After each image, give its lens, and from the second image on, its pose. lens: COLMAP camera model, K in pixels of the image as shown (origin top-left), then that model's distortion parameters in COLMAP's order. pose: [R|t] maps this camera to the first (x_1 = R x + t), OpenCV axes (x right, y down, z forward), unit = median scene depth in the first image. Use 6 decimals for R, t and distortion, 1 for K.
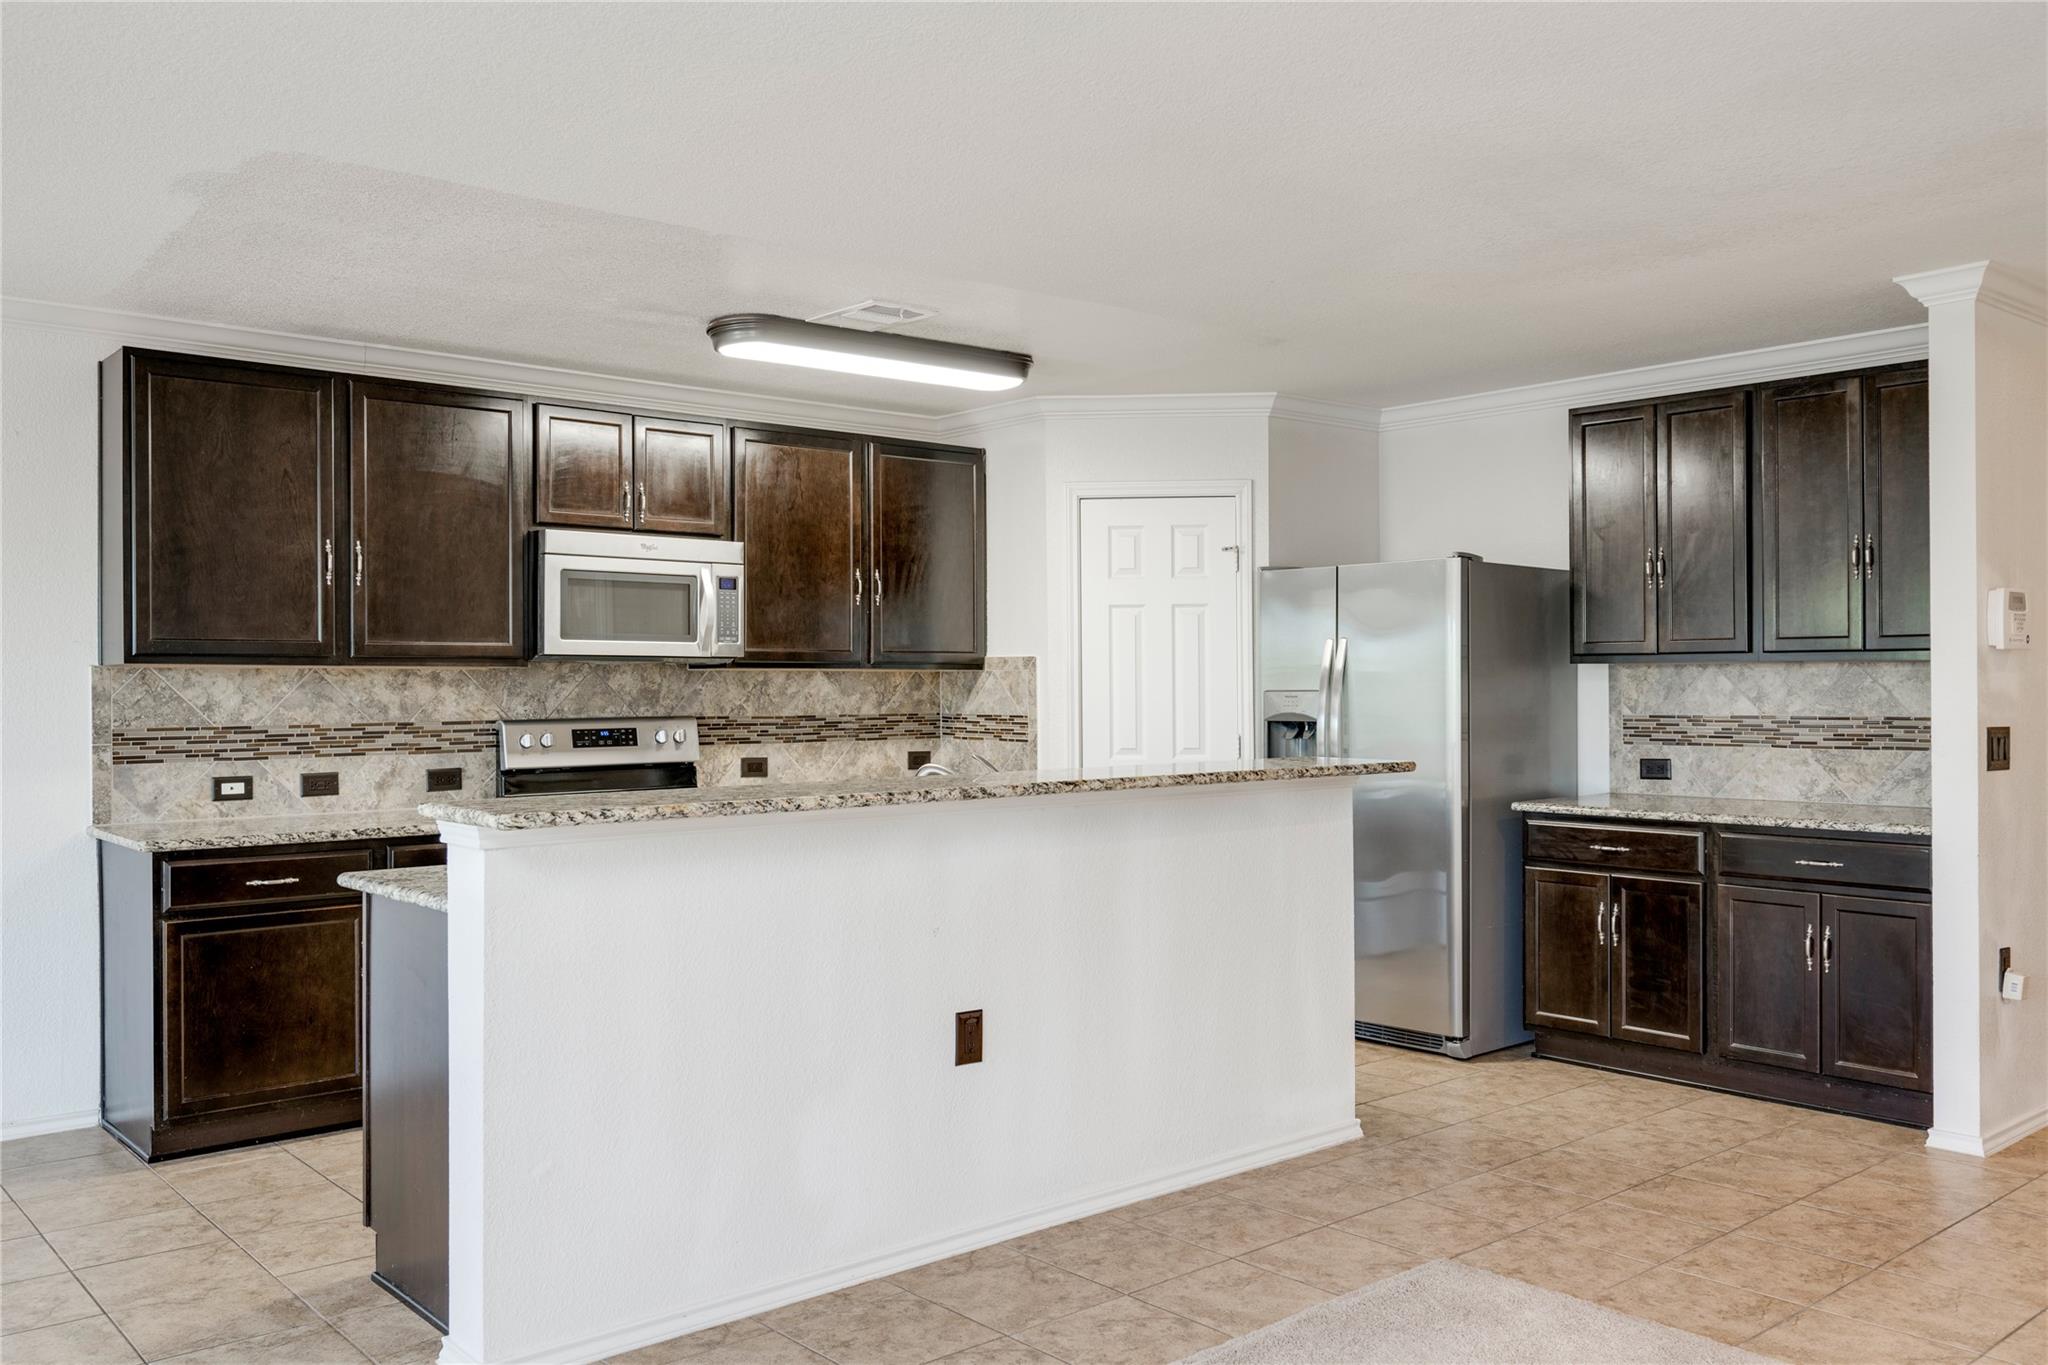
lens RADIAL K [[1652.1, 0, 1024.0], [0, 1652.1, 682.5], [0, 0, 1]] dist [-0.001713, -0.001645]
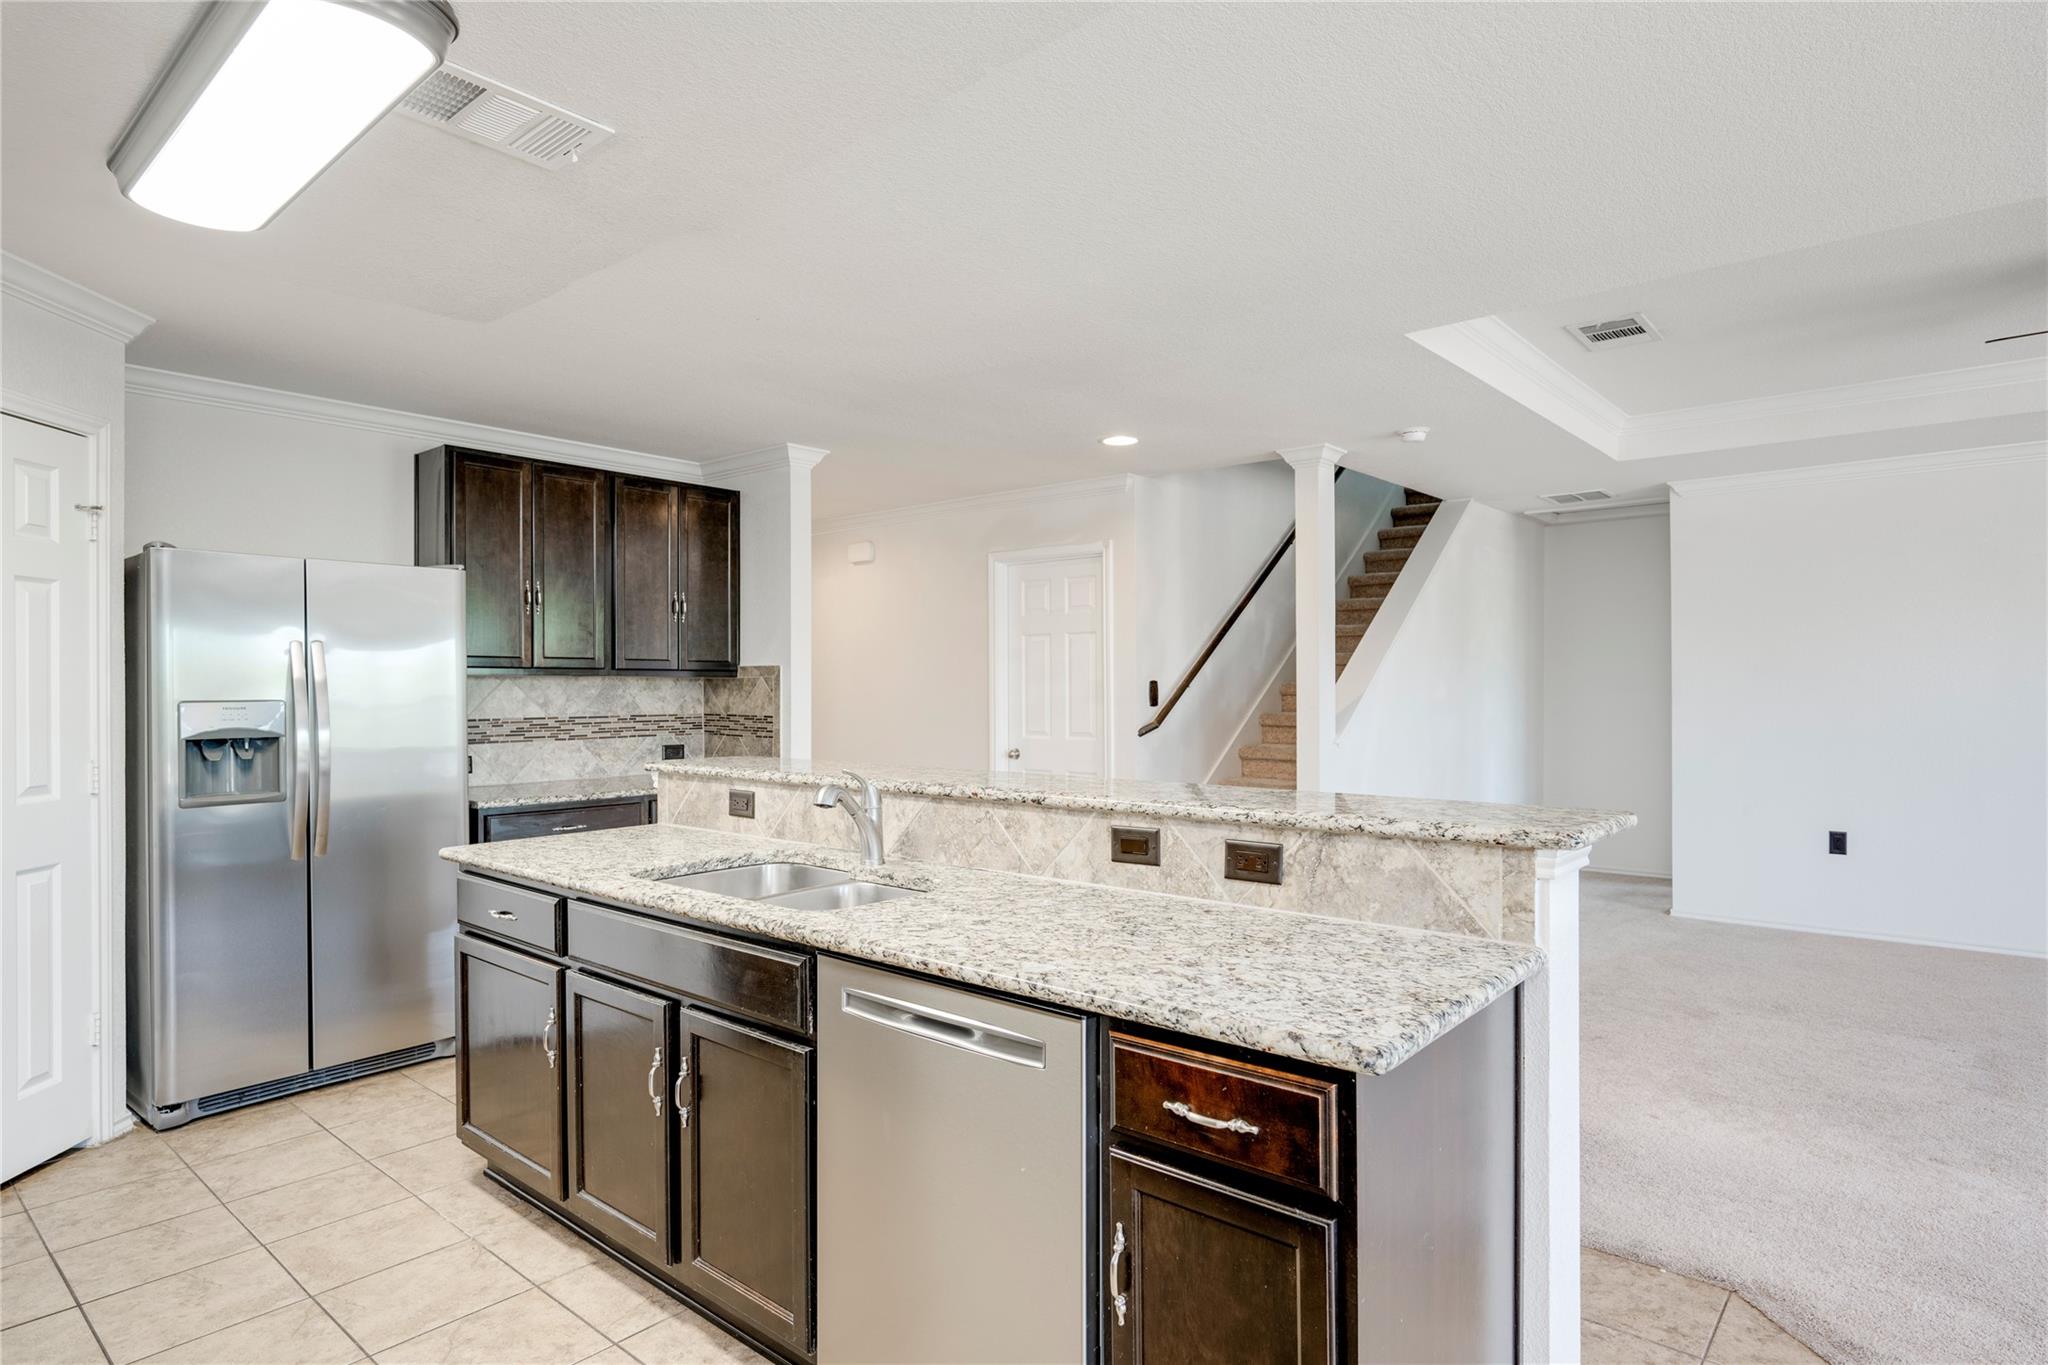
lens RADIAL K [[1107.8, 0, 1022.3], [0, 1107.8, 692.7], [0, 0, 1]] dist [0.004496, 0.001089]
pose [[-0.150004, 0.001848, 0.988684, -0.476327], [0.003002, 0.999994, -0.001414, 0.003132], [-0.988681, 0.002756, -0.150009, 0.755649]]
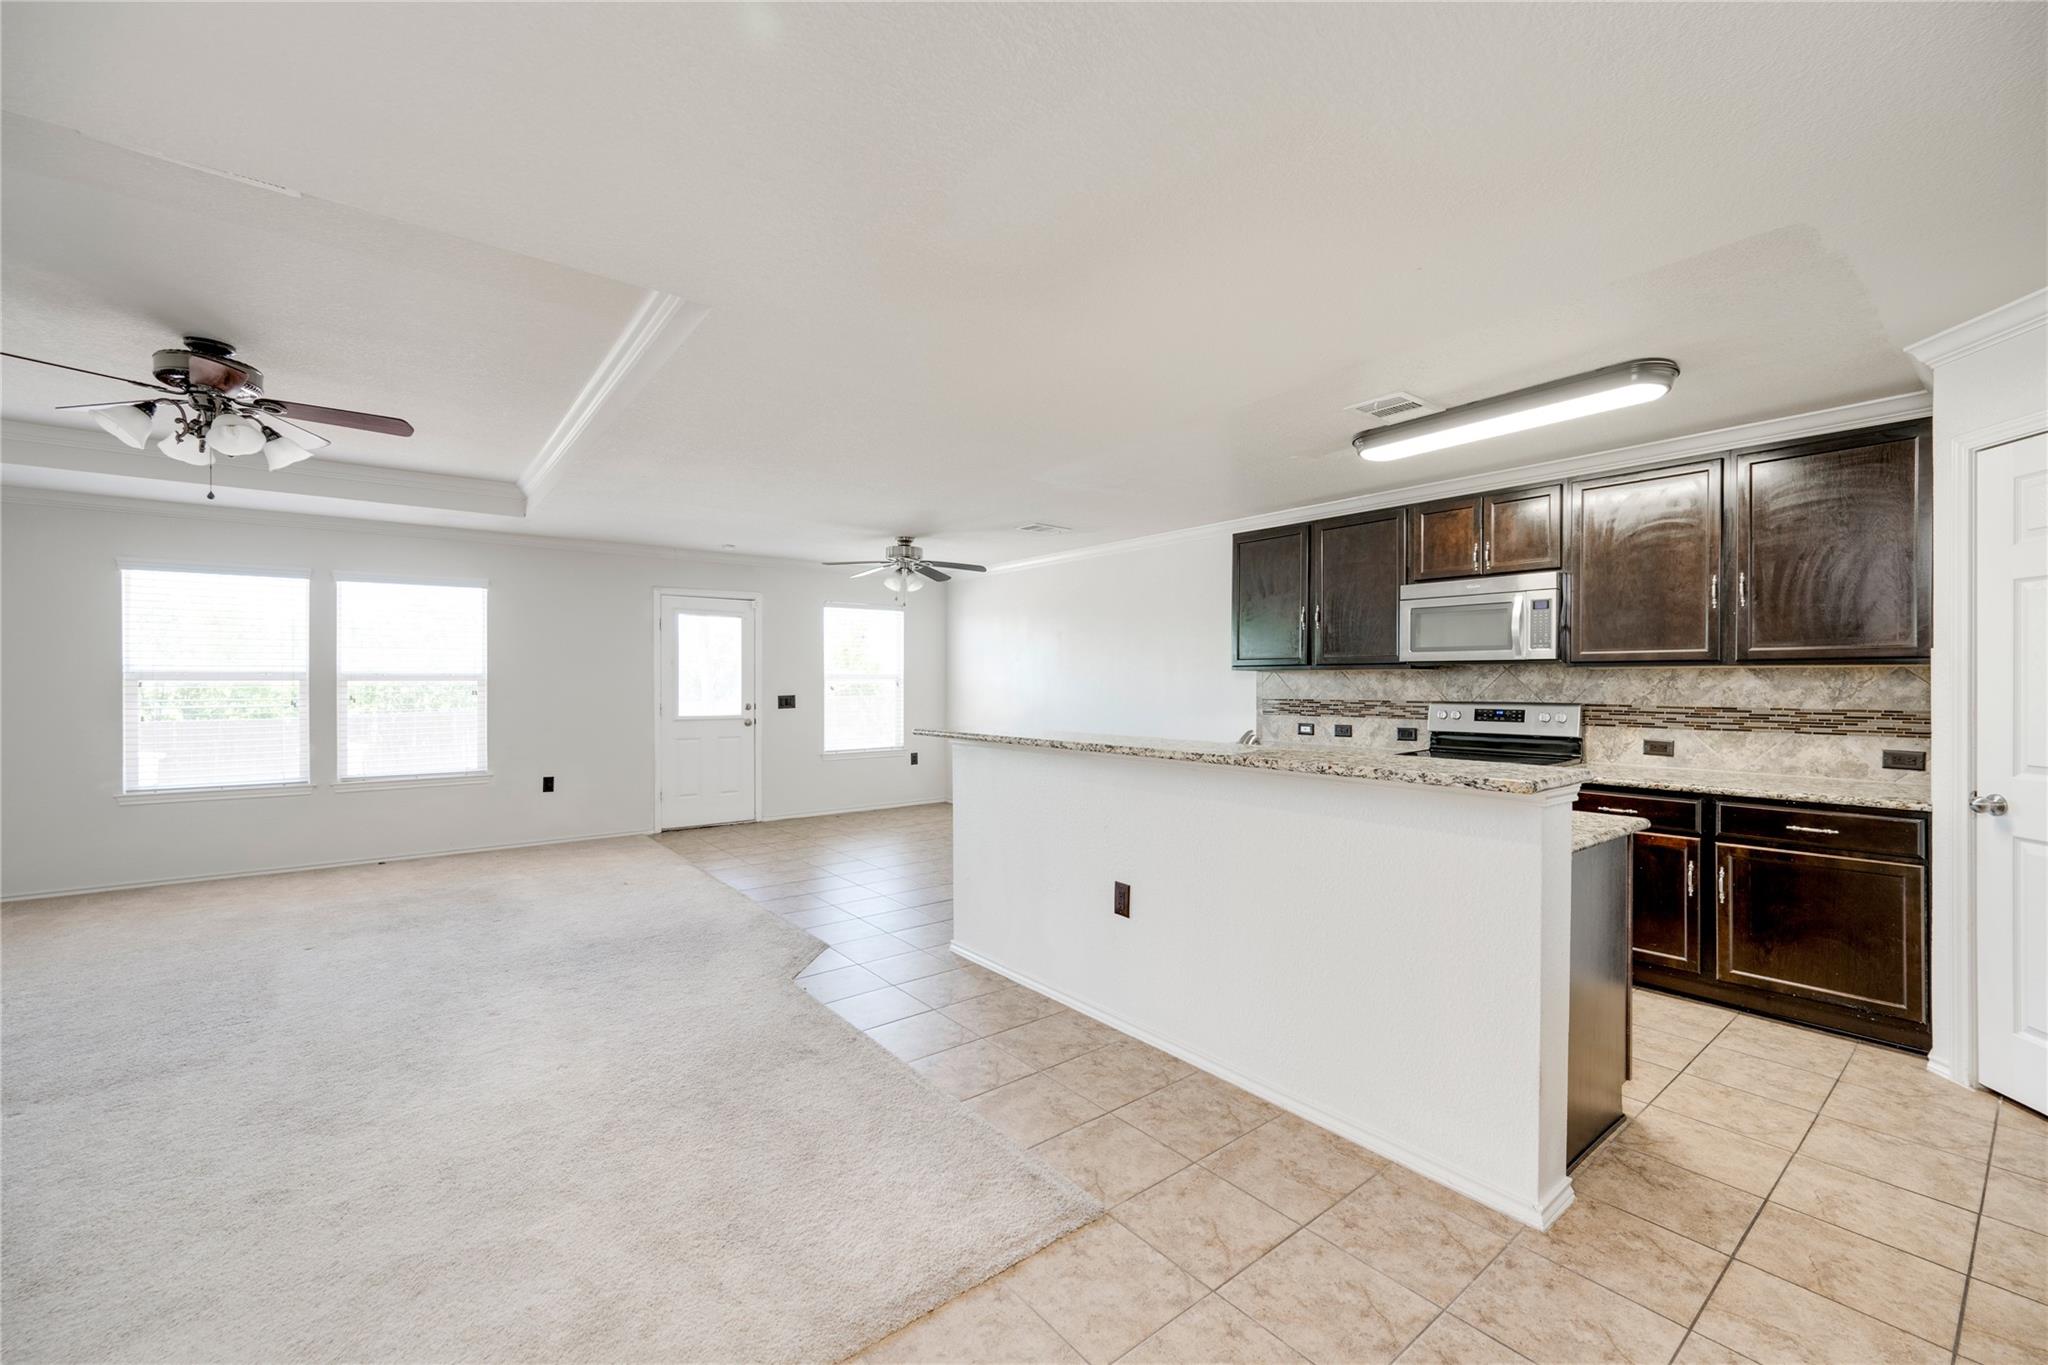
lens RADIAL K [[815.7, 0, 1033.4], [0, 815.7, 684.0], [0, 0, 1]] dist [-0.001309, -0.000236]
pose [[-0.037505, 0.007887, -0.999265, 0.514542], [0.002335, 0.999967, 0.007805, -0.001687], [0.999294, -0.002041, -0.037522, 0.632911]]
